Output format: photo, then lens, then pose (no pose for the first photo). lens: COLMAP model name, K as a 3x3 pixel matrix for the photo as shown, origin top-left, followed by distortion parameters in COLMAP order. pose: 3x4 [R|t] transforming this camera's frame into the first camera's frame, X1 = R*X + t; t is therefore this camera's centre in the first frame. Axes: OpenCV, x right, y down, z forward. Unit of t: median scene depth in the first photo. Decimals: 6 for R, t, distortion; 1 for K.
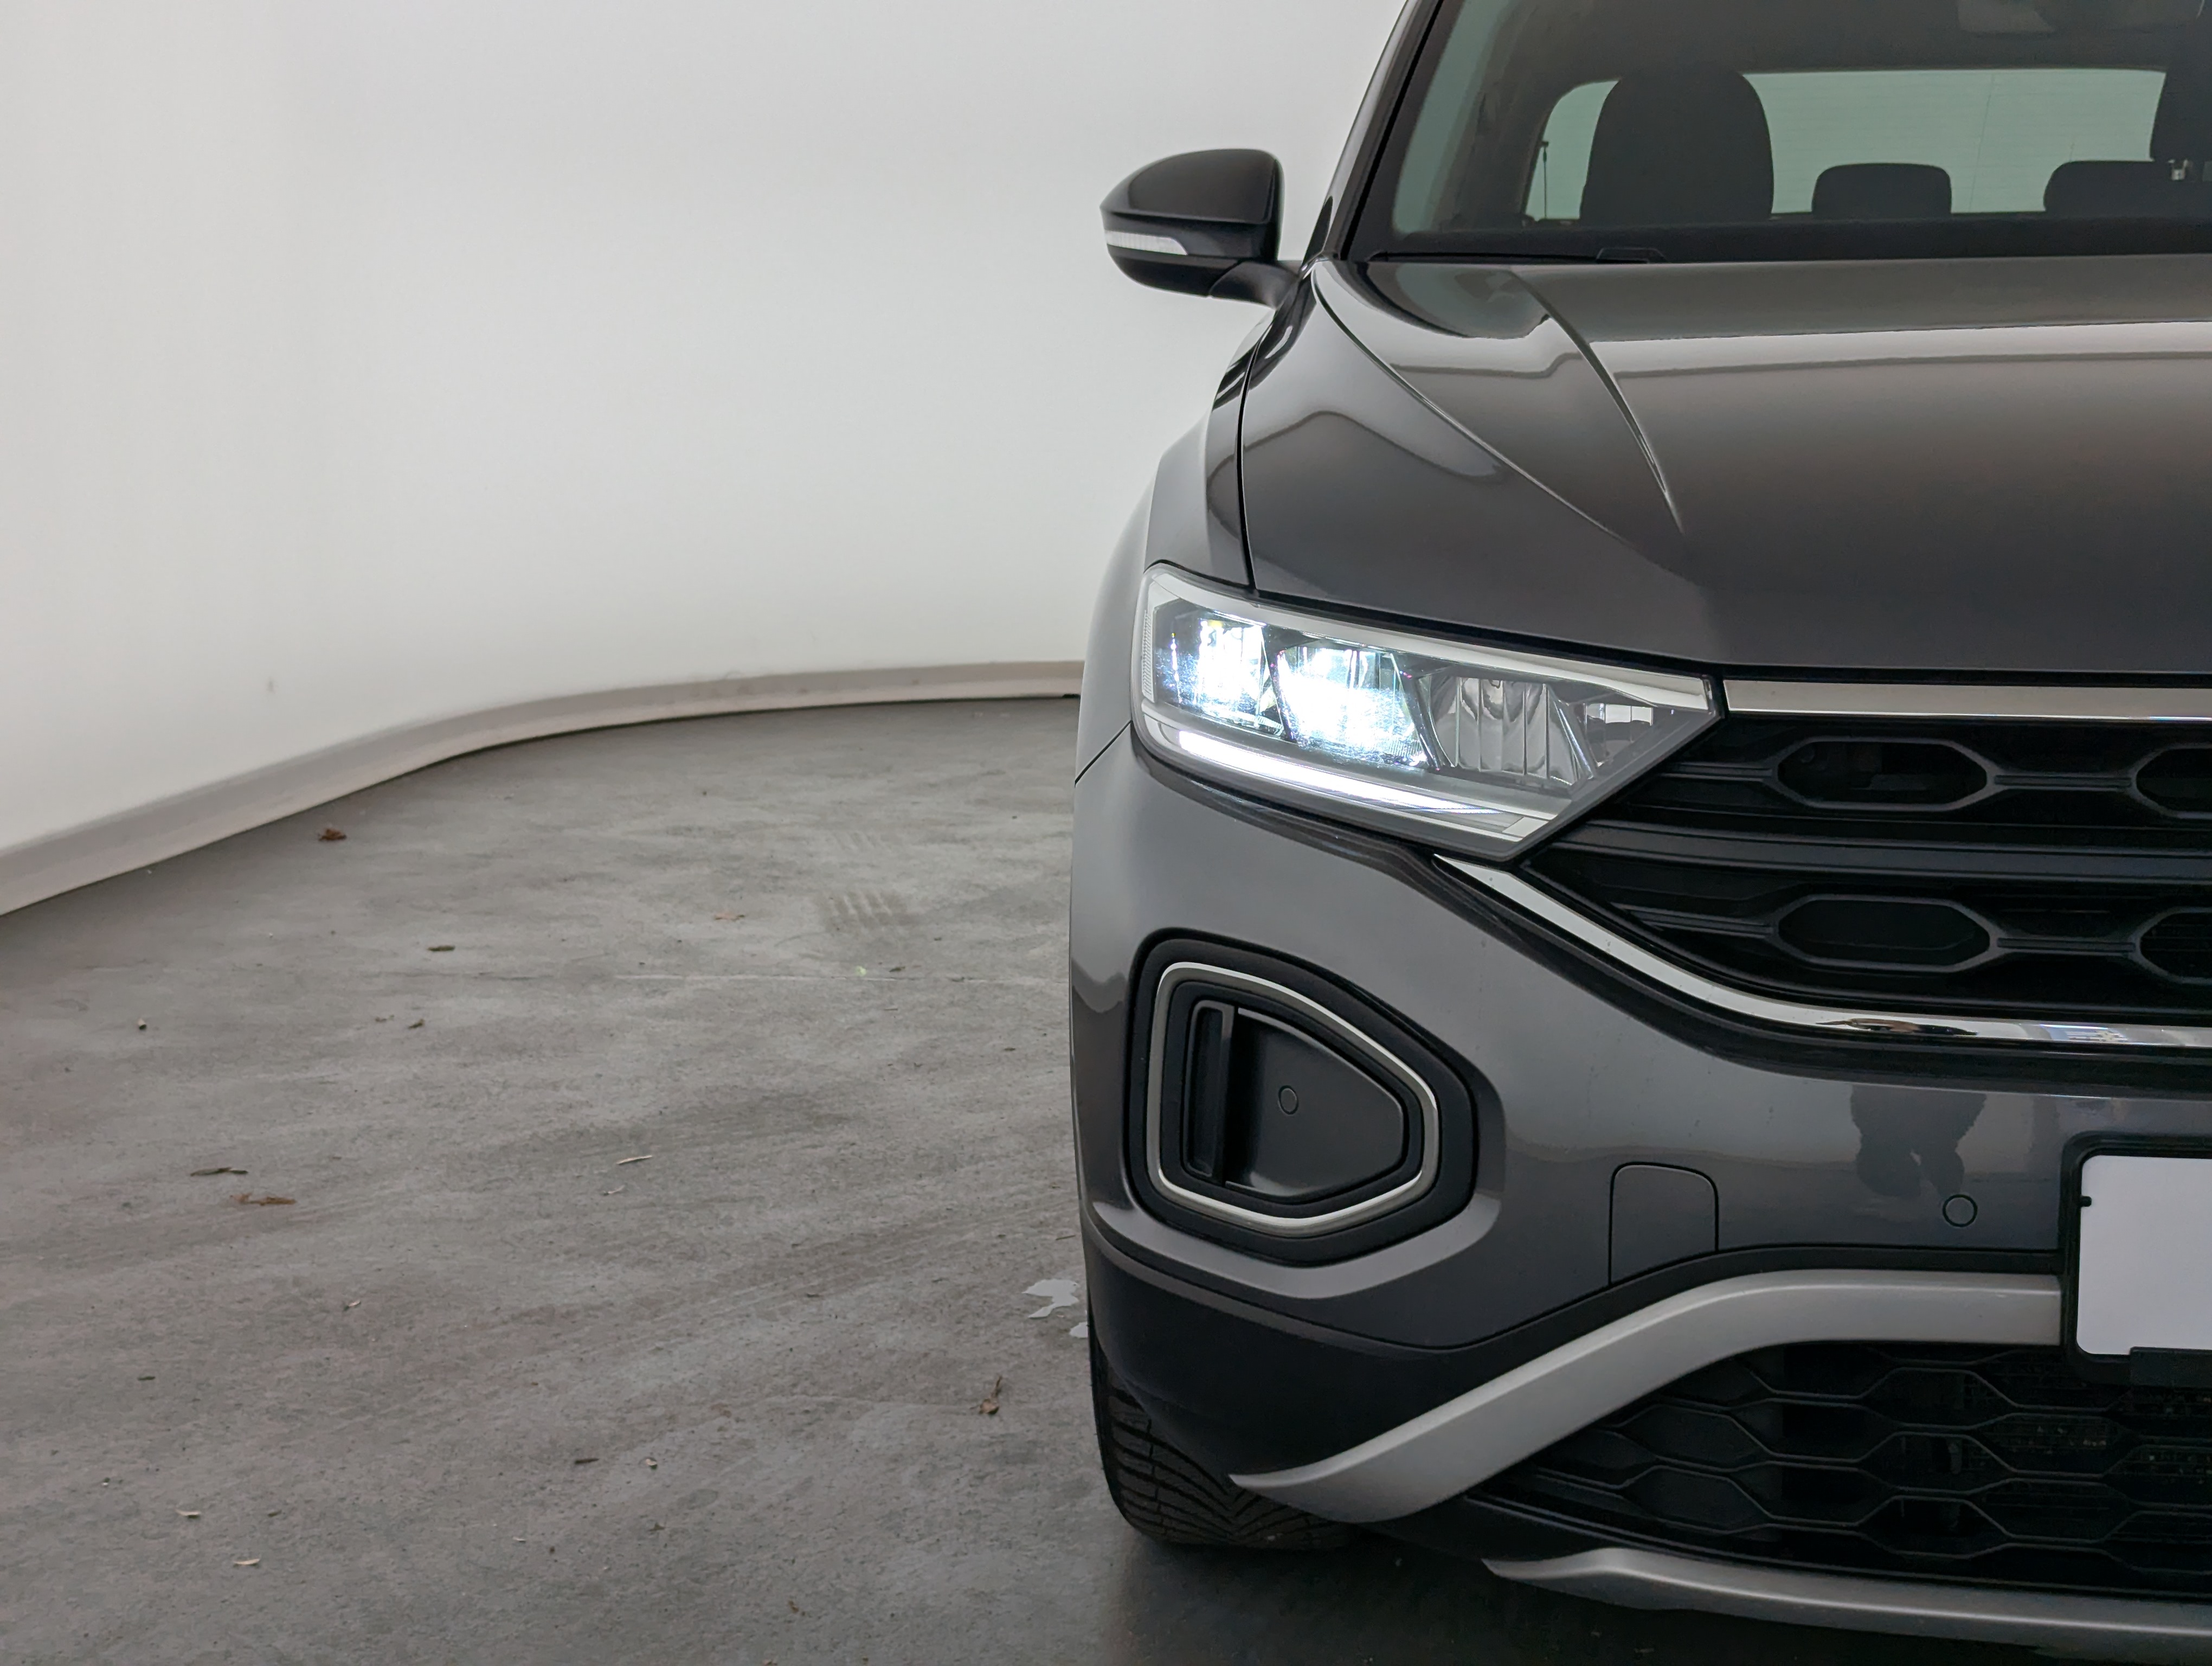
lens RADIAL K [[3097.7, 0, 1106.0], [0, 3097.7, 833.0], [0, 0, 1]] dist [0.094629, -0.114653]
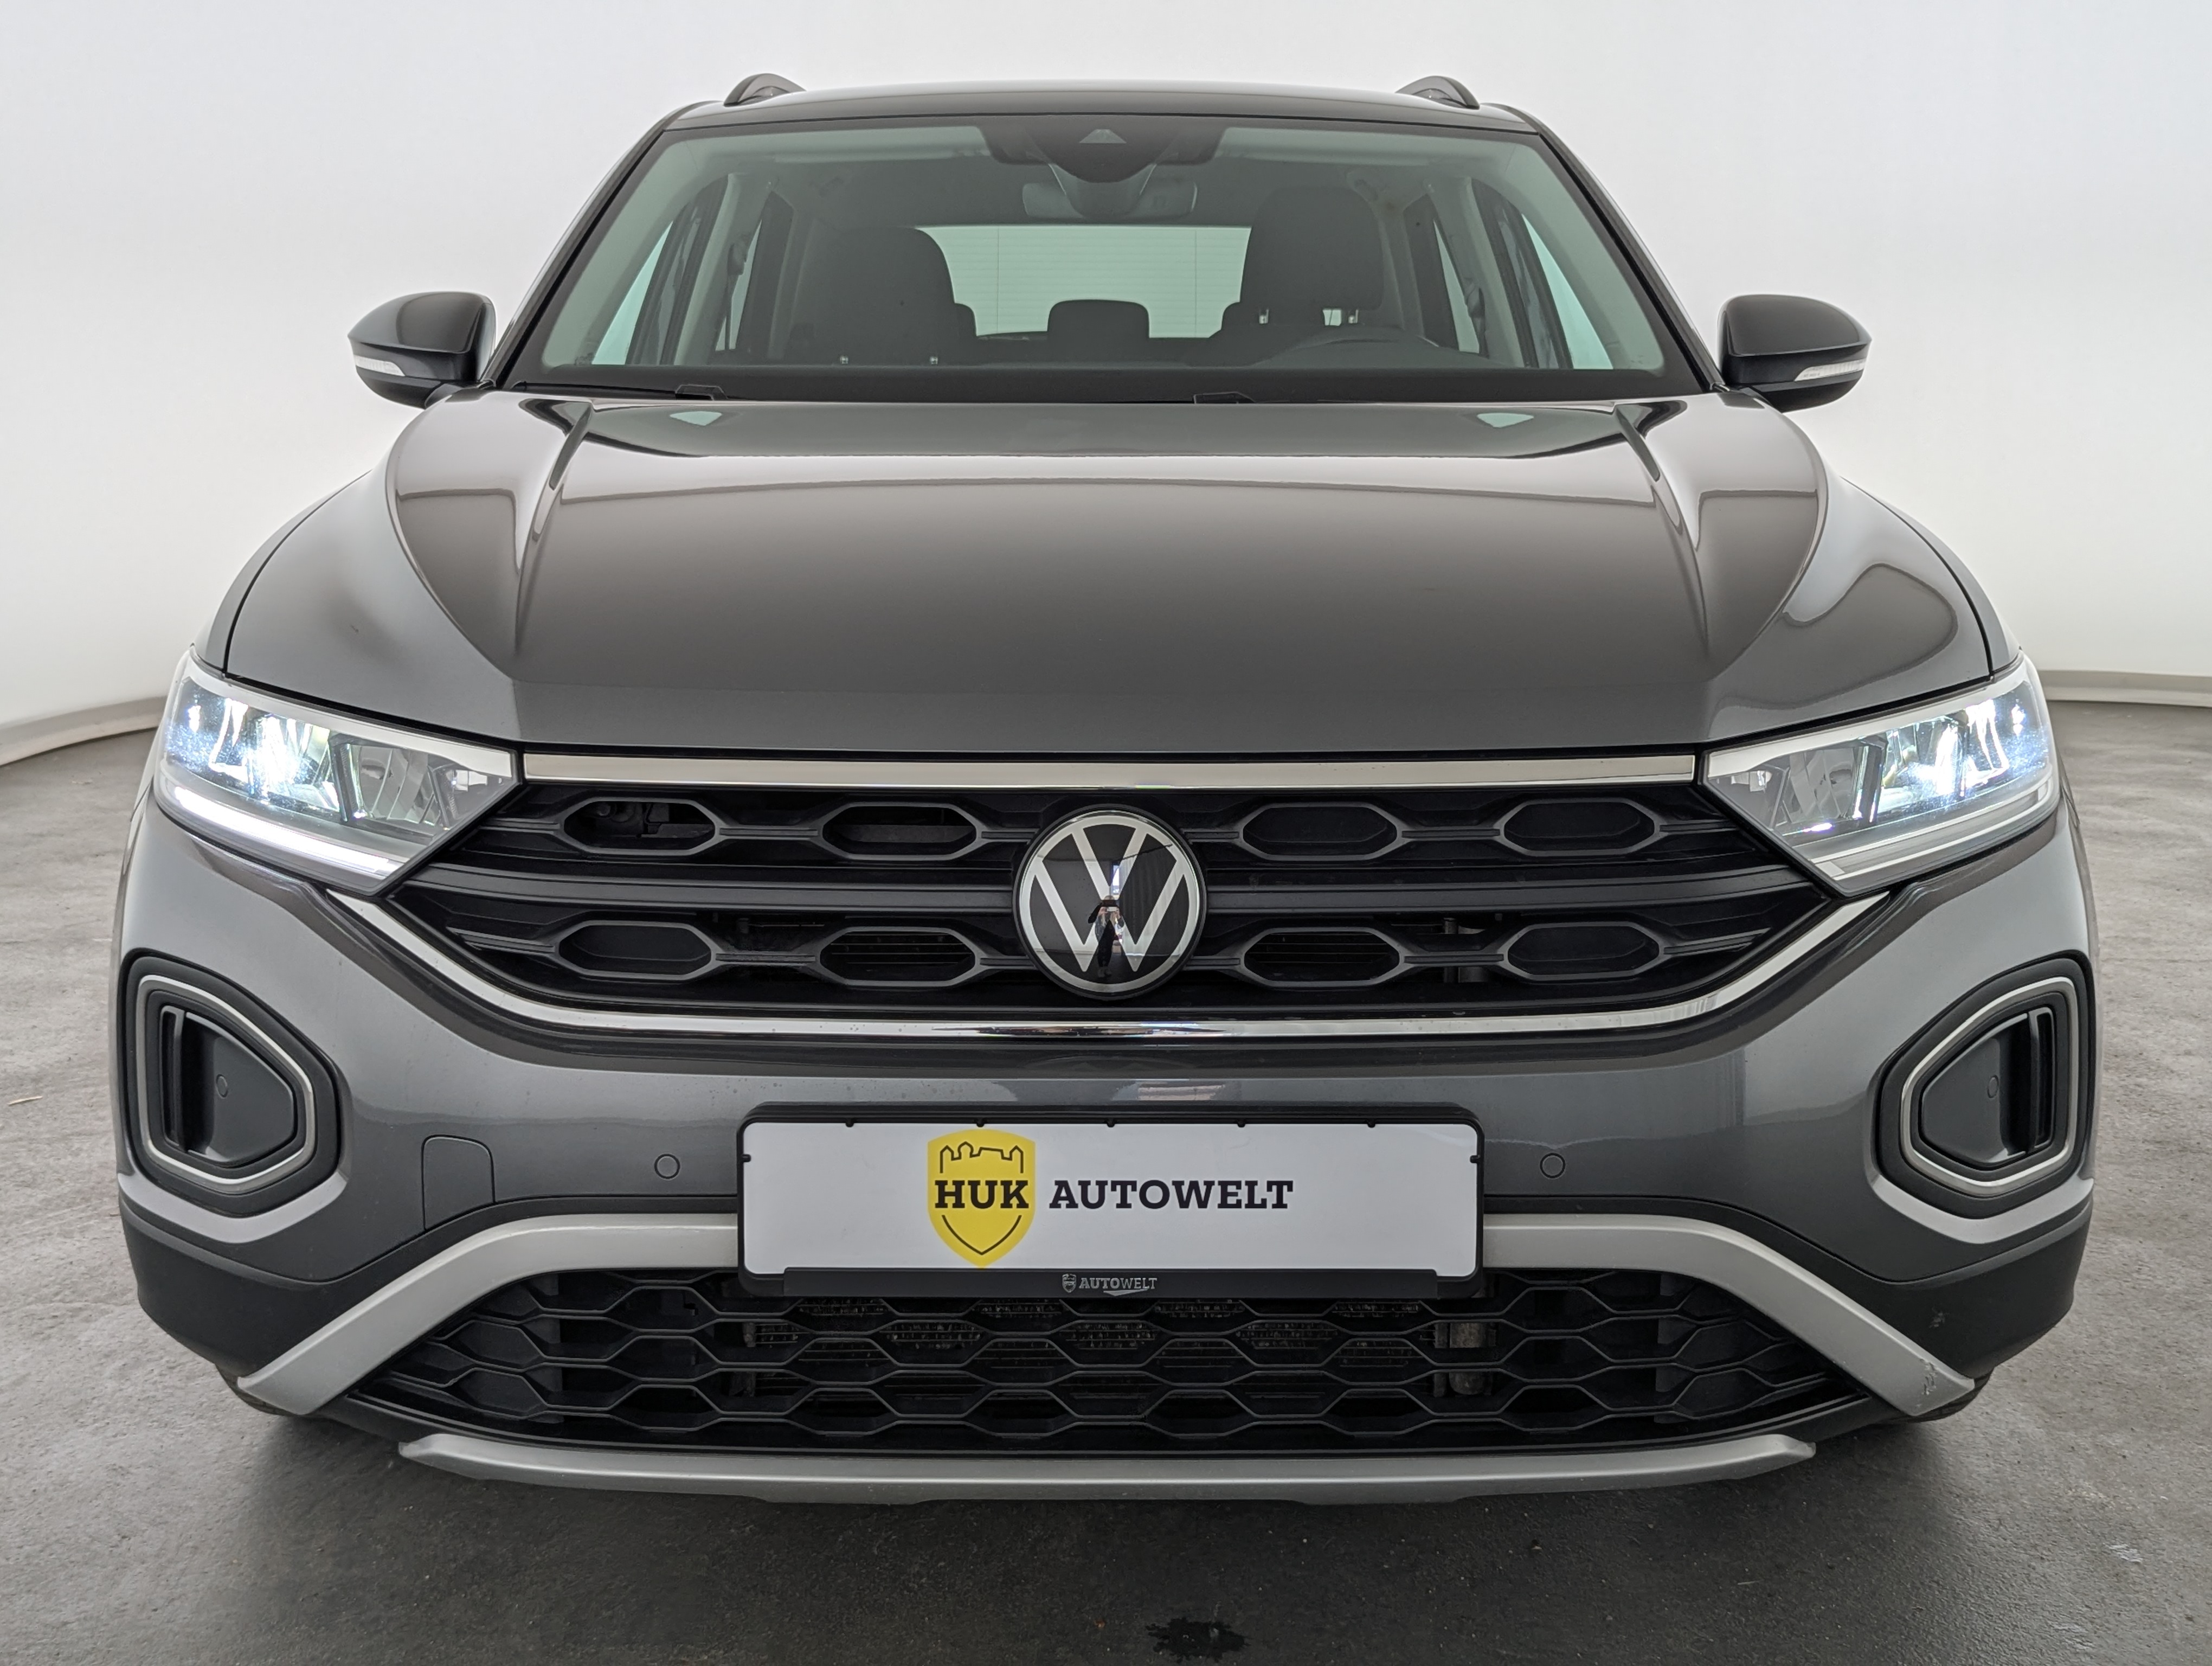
lens RADIAL K [[2420.3, 0, 1144.5], [0, 2420.3, 789.2], [0, 0, 1]] dist [0.011266, -0.007096]
pose [[0.988583, -0.012892, 0.150124, 0.290511], [0.012196, 0.999910, 0.005554, -0.035601], [-0.150182, -0.003660, 0.988652, -0.023844]]
